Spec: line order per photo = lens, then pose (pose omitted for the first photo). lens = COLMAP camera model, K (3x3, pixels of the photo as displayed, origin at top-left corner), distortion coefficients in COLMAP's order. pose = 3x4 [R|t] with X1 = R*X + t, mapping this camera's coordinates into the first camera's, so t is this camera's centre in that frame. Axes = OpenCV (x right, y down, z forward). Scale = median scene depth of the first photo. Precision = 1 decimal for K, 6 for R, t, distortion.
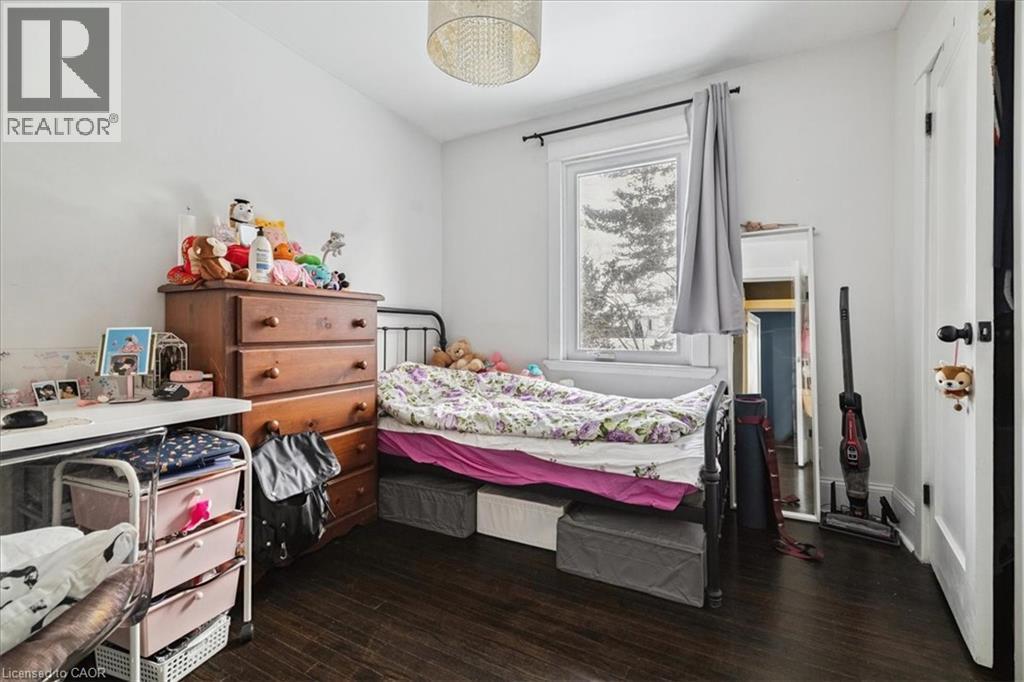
lens RADIAL K [[439.9, 0, 512.7], [0, 439.9, 348.1], [0, 0, 1]] dist [0.001107, 0.000140]
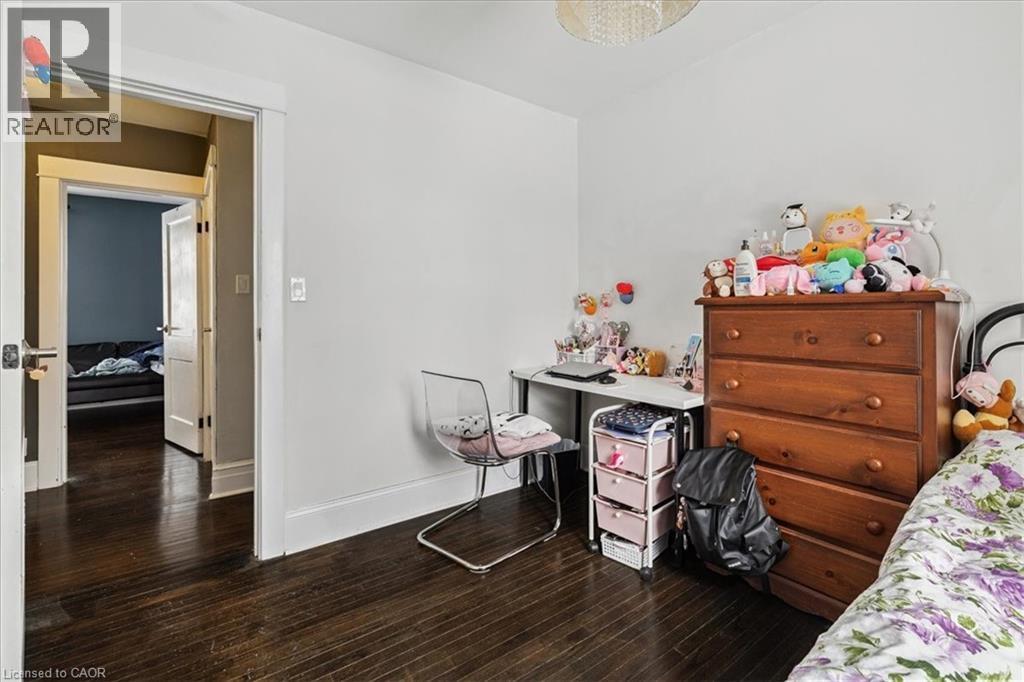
lens RADIAL K [[439.9, 0, 512.7], [0, 439.9, 348.1], [0, 0, 1]] dist [0.001107, 0.000140]
pose [[-0.430179, 0.059023, -0.900812, 0.564648], [-0.040150, 0.995622, 0.084409, -0.089423], [0.901850, 0.072478, -0.425926, 0.937061]]
